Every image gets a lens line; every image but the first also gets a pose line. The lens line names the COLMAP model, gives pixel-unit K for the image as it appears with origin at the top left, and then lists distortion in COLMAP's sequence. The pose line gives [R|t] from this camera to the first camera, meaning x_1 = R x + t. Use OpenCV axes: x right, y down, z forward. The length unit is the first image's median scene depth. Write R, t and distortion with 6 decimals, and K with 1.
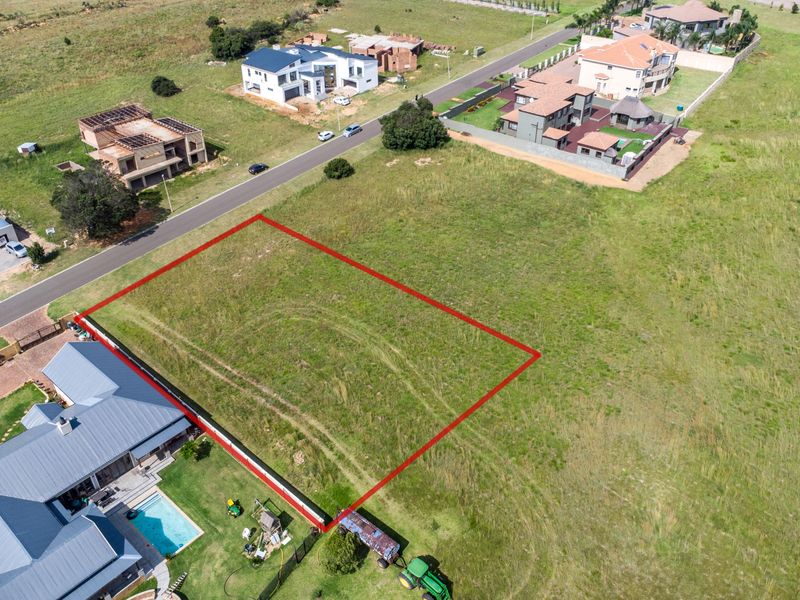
lens RADIAL K [[651.0, 0, 400.0], [0, 651.0, 300.0], [0, 0, 1]] dist [0.012052, -0.003808]
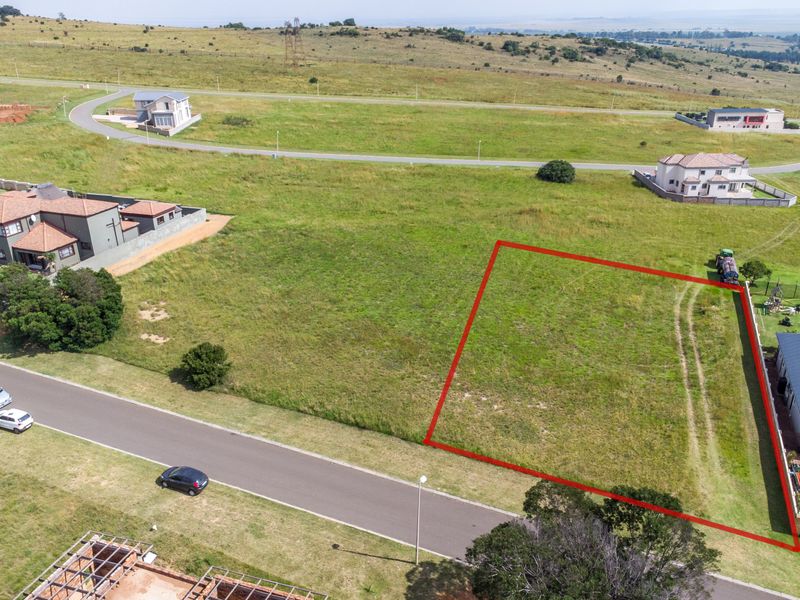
lens RADIAL K [[651.0, 0, 400.0], [0, 651.0, 300.0], [0, 0, 1]] dist [0.012052, -0.003808]
pose [[-0.342635, -0.372788, 0.862340, -0.560548], [0.553975, 0.661167, 0.505934, -0.398447], [-0.758757, 0.651066, -0.020024, 0.817551]]
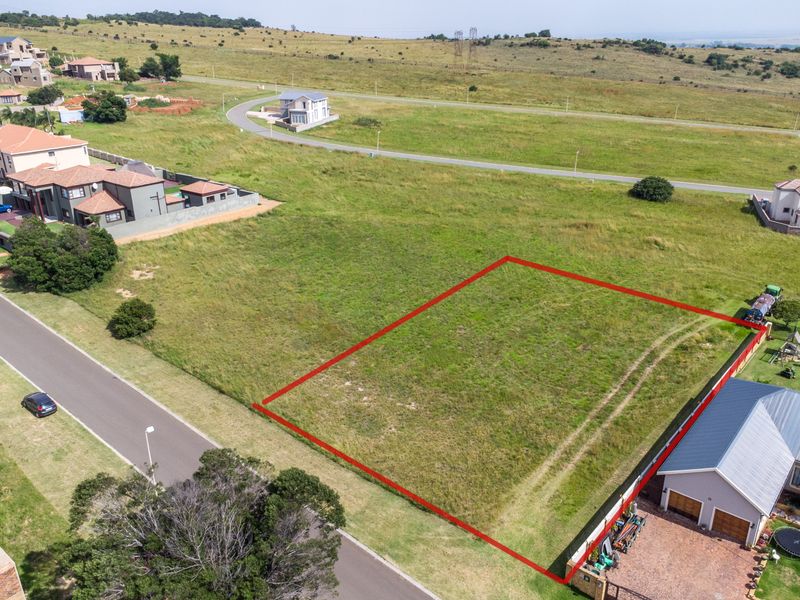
lens RADIAL K [[651.0, 0, 400.0], [0, 651.0, 300.0], [0, 0, 1]] dist [0.012052, -0.003808]
pose [[-0.020520, -0.380642, 0.924495, -0.616058], [0.586574, 0.744235, 0.319444, -0.250182], [-0.809635, 0.548840, 0.208003, 0.639590]]
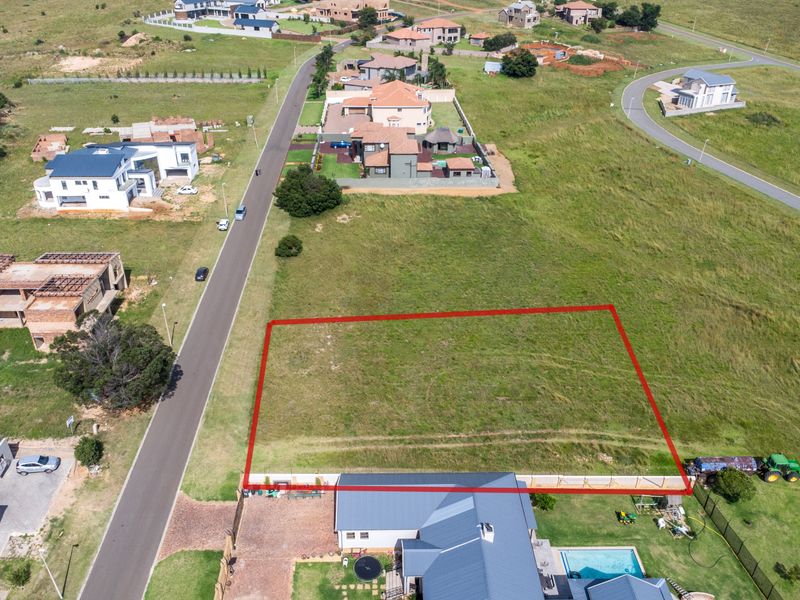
lens RADIAL K [[651.0, 0, 400.0], [0, 651.0, 300.0], [0, 0, 1]] dist [0.012052, -0.003808]
pose [[0.738572, -0.329705, 0.588053, -0.539507], [0.382162, 0.923326, 0.037701, -0.097787], [-0.555394, 0.196886, 0.807944, 0.143542]]
